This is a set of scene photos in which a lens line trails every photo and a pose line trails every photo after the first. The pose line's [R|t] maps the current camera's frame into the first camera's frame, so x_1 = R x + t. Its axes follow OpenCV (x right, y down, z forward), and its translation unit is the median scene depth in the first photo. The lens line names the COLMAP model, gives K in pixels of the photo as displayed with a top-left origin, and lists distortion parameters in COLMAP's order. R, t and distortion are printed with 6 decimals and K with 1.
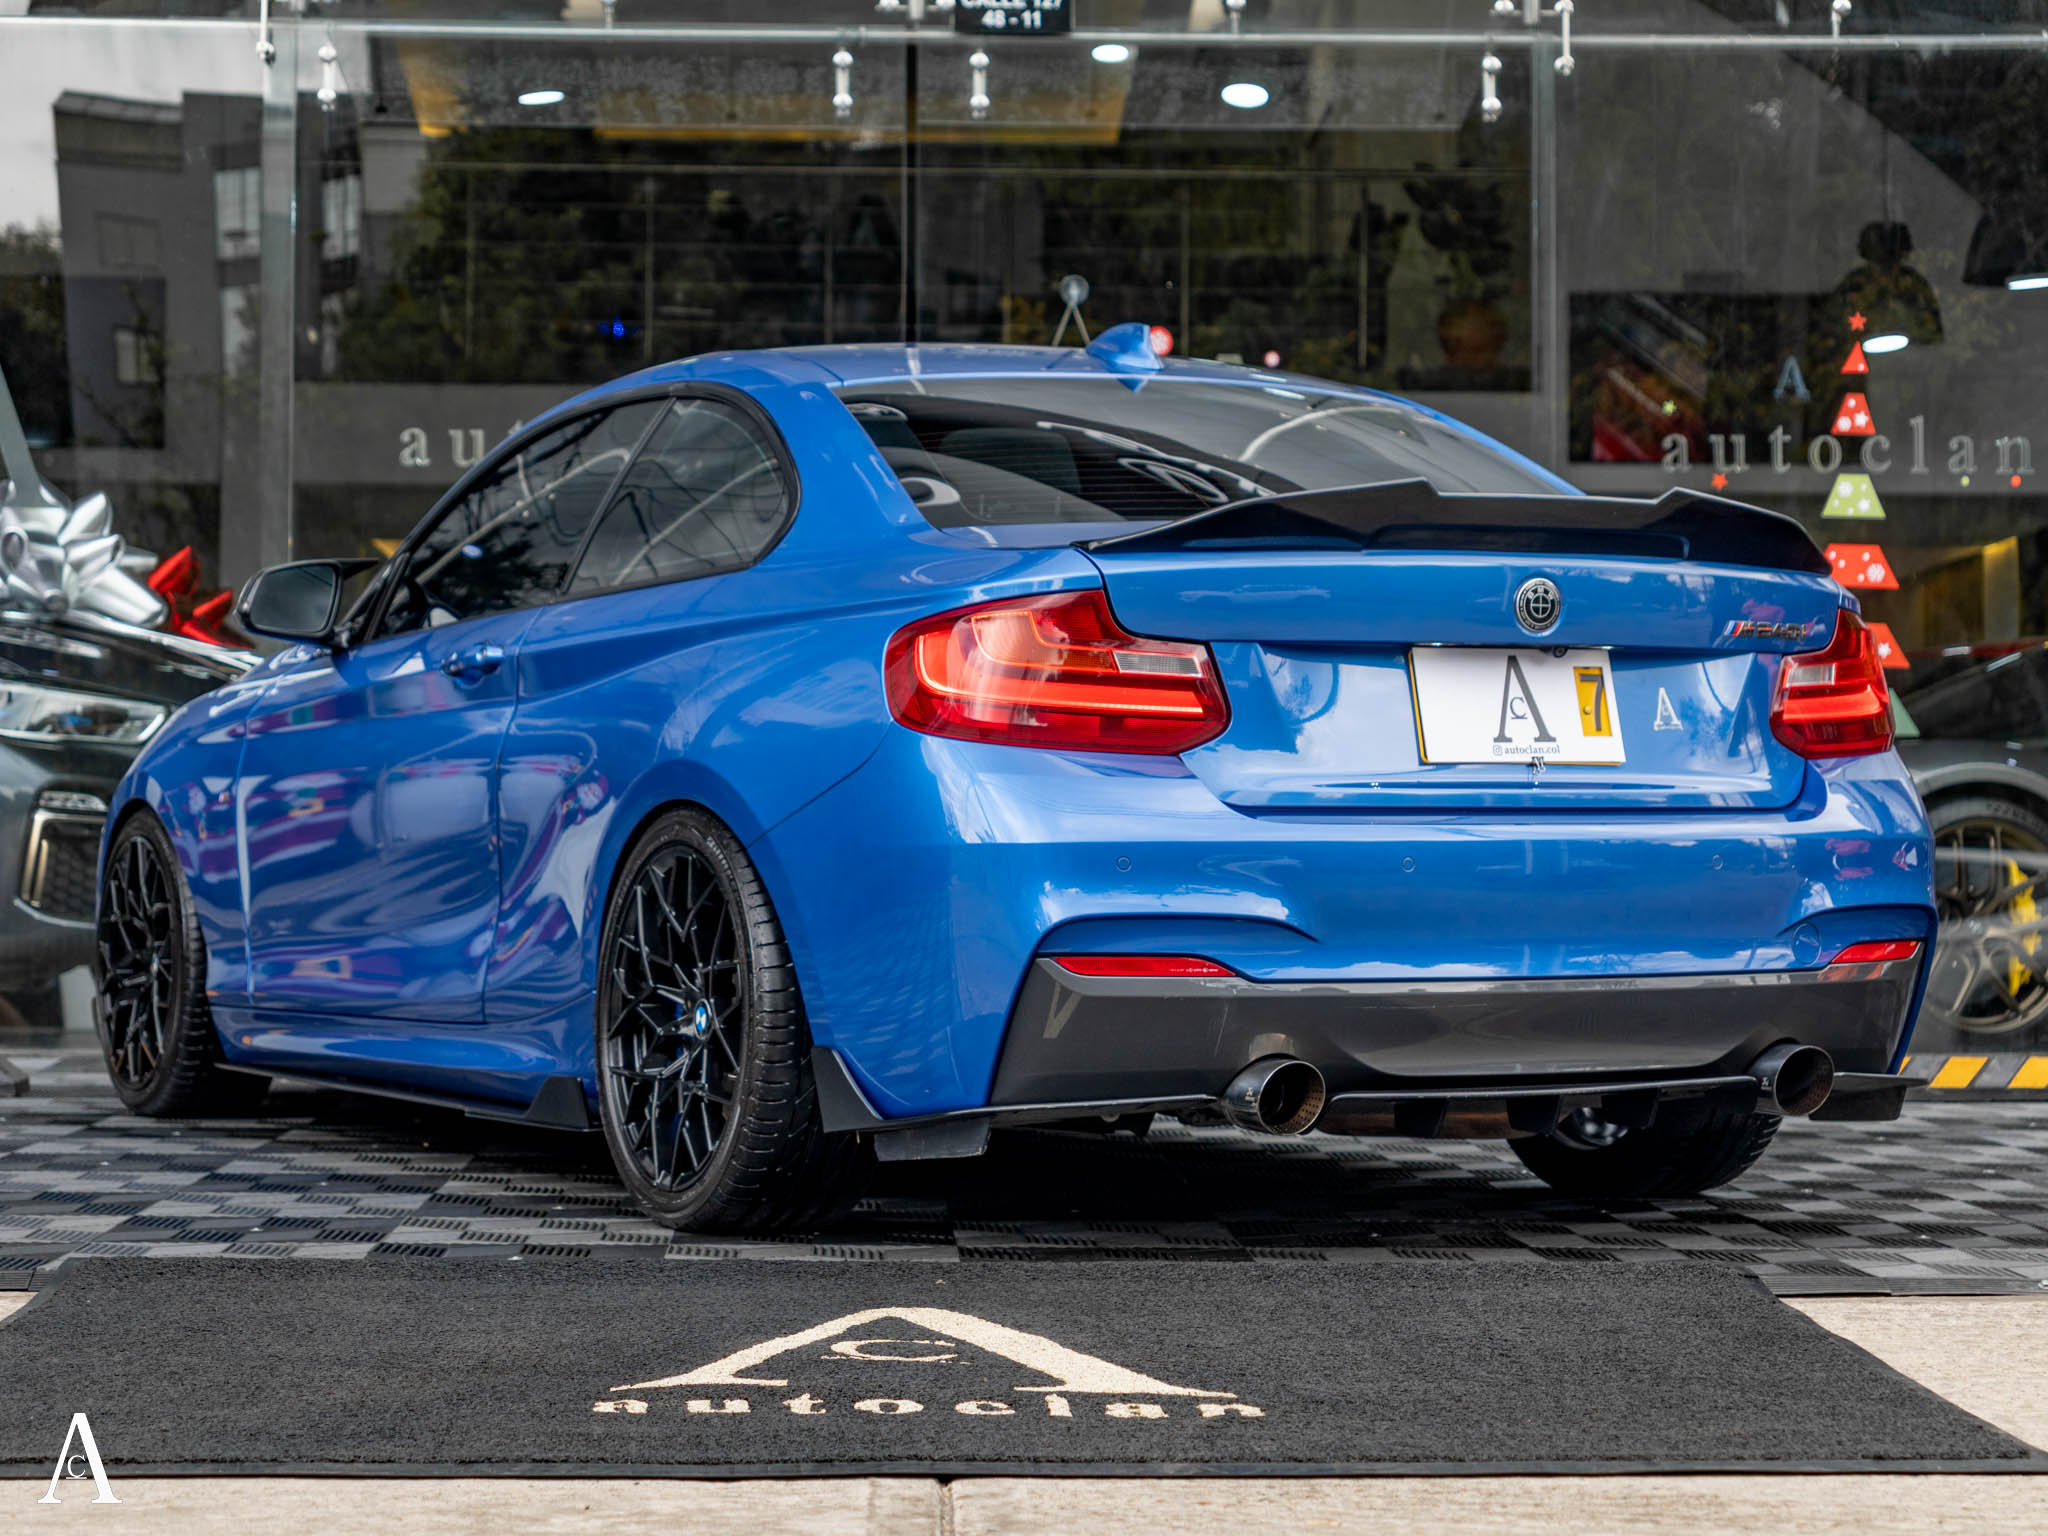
lens RADIAL K [[3633.6, 0, 978.8], [0, 3633.6, 770.1], [0, 0, 1]] dist [0.023532, -0.099509]
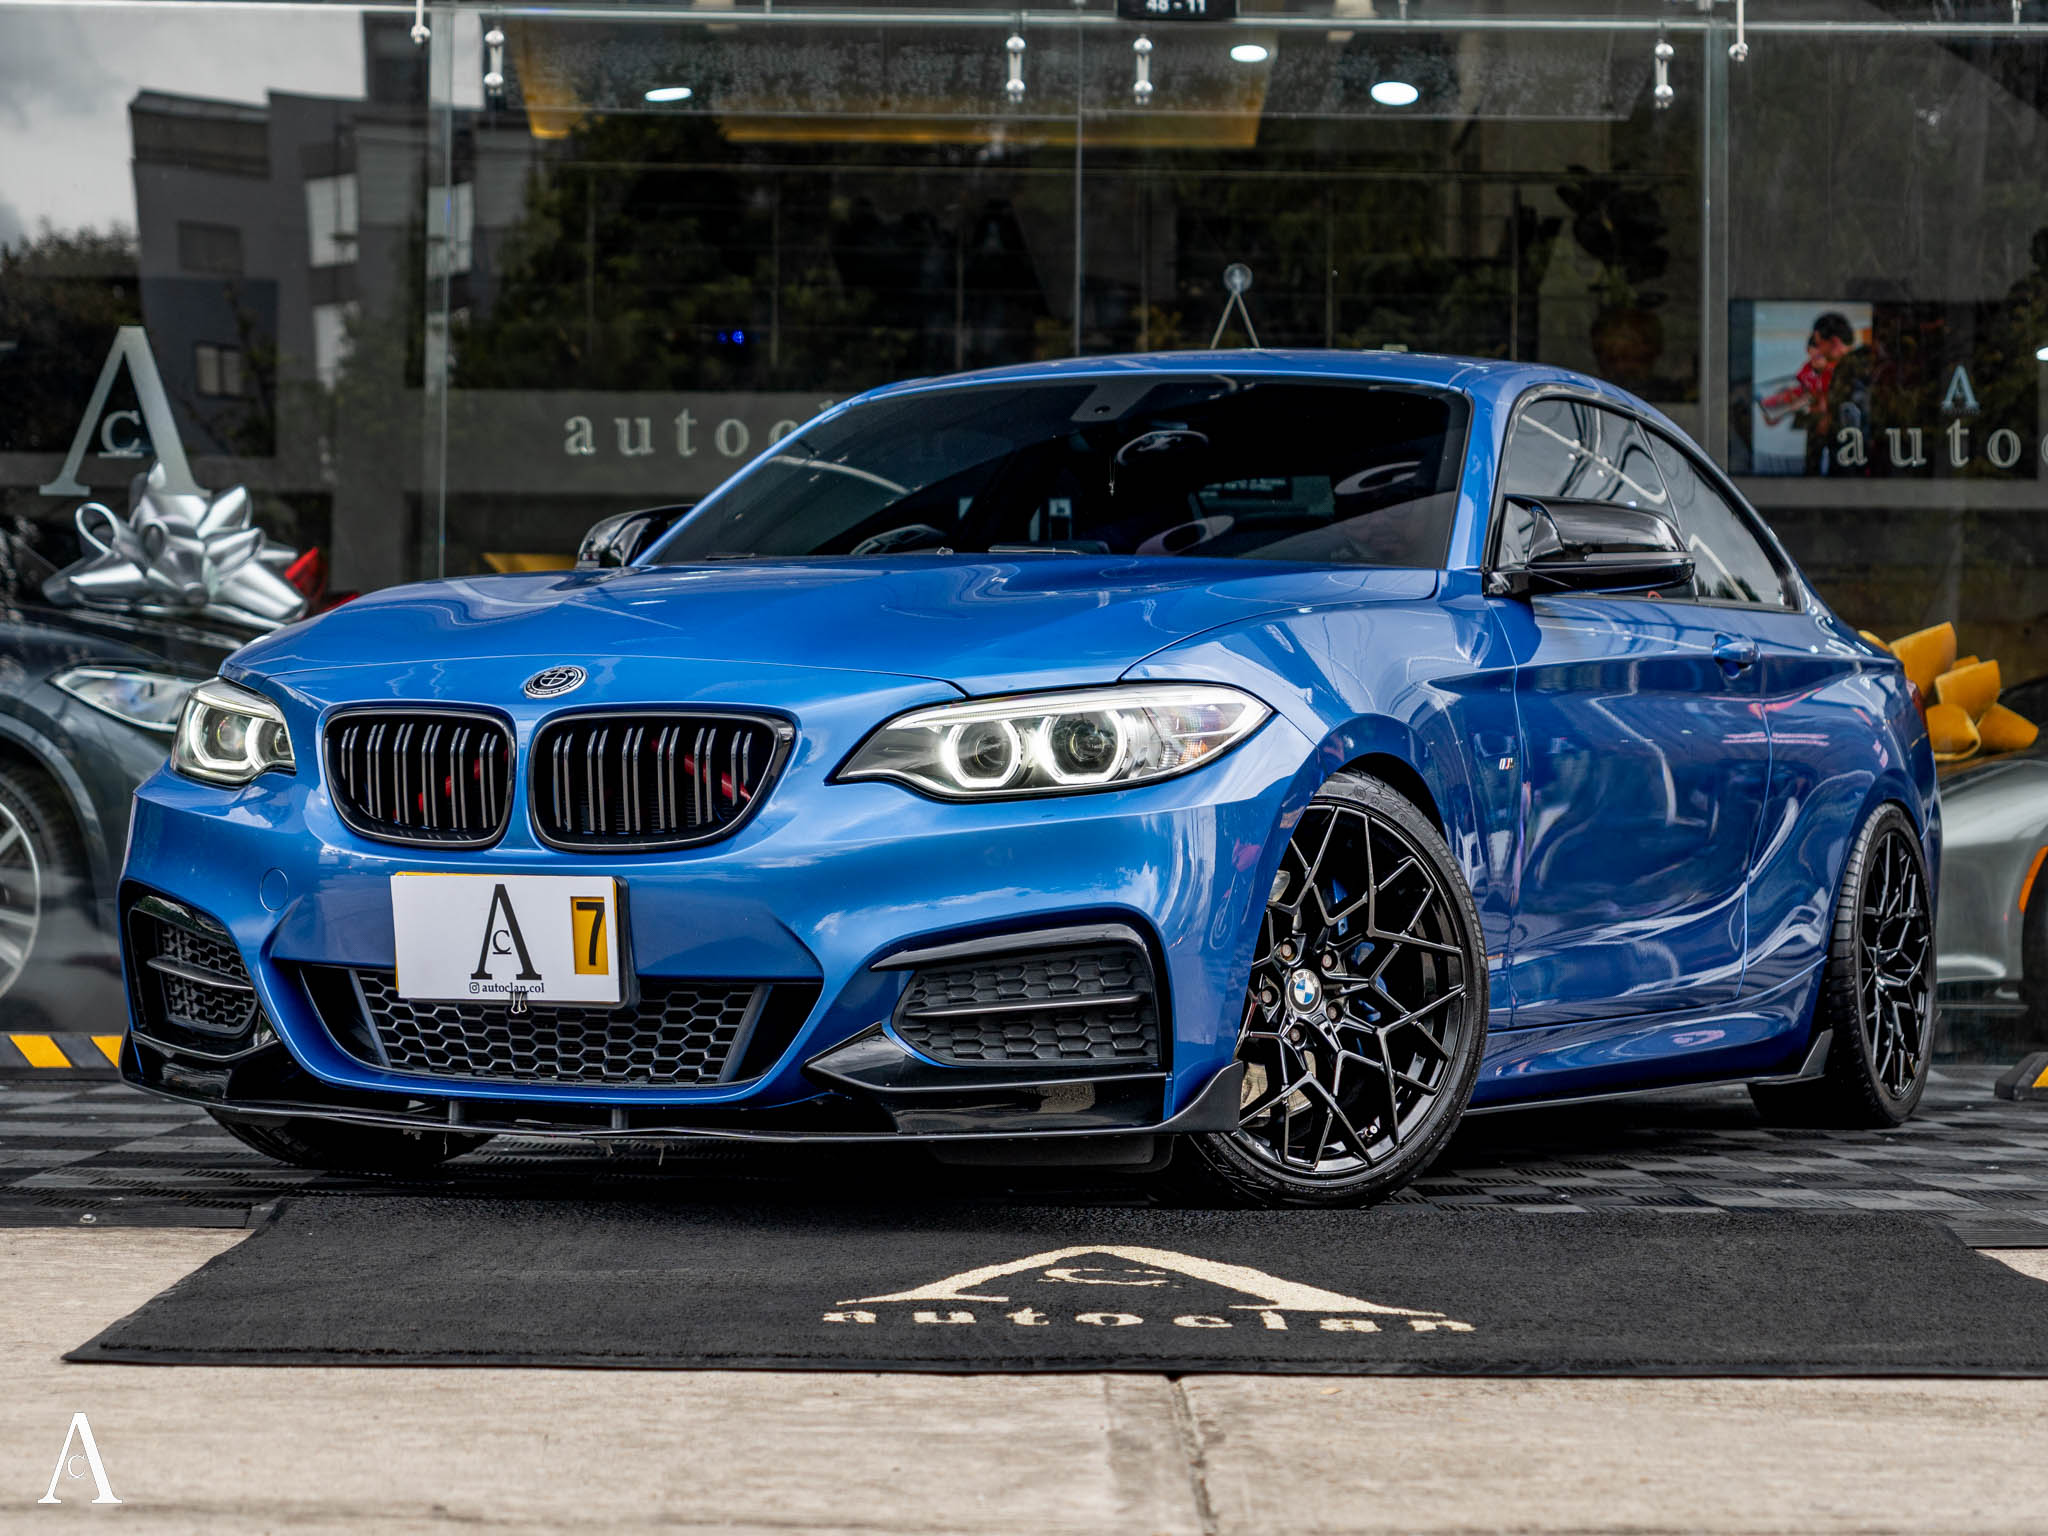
lens RADIAL K [[3879.7, 0, 1024.0], [0, 3879.7, 768.0], [0, 0, 1]] dist [0.030850, 0.052160]
pose [[0.999901, 0.004639, -0.013262, -0.017132], [-0.004860, 0.999849, -0.016677, 0.018214], [0.013183, 0.016740, 0.999773, -0.049644]]
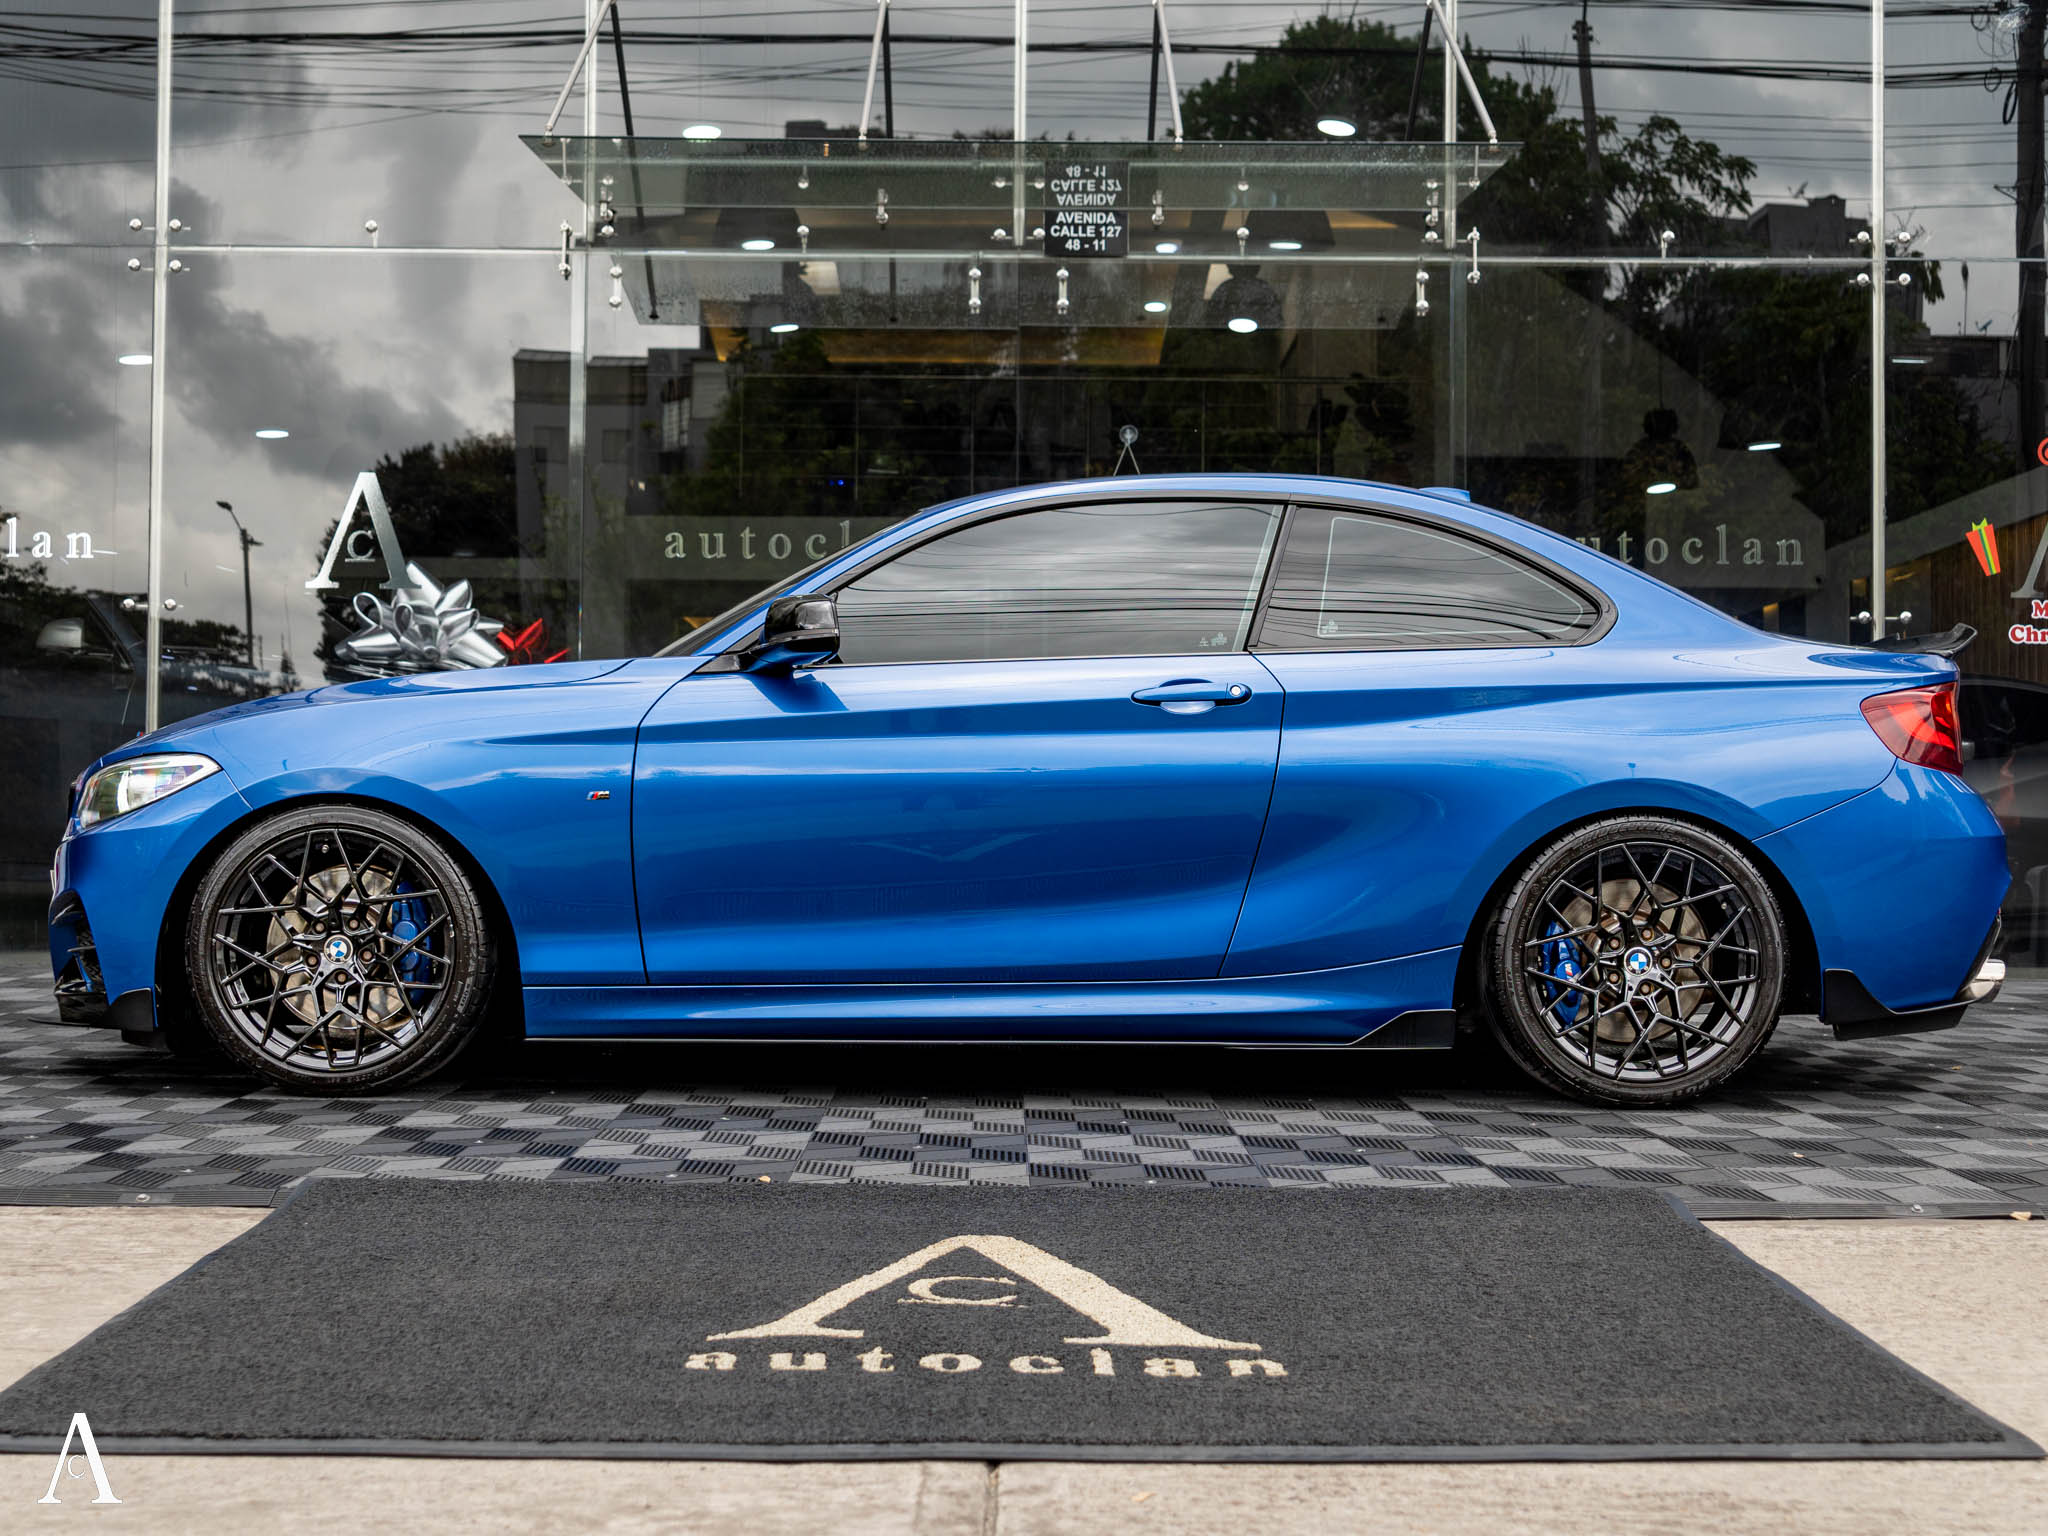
lens RADIAL K [[2109.8, 0, 1024.0], [0, 2109.8, 768.0], [0, 0, 1]] dist [-0.024605, 0.004999]
pose [[0.999666, 0.002419, -0.025726, 0.006833], [-0.002294, 0.999985, 0.004885, -0.005444], [0.025737, -0.004824, 0.999657, 0.172437]]
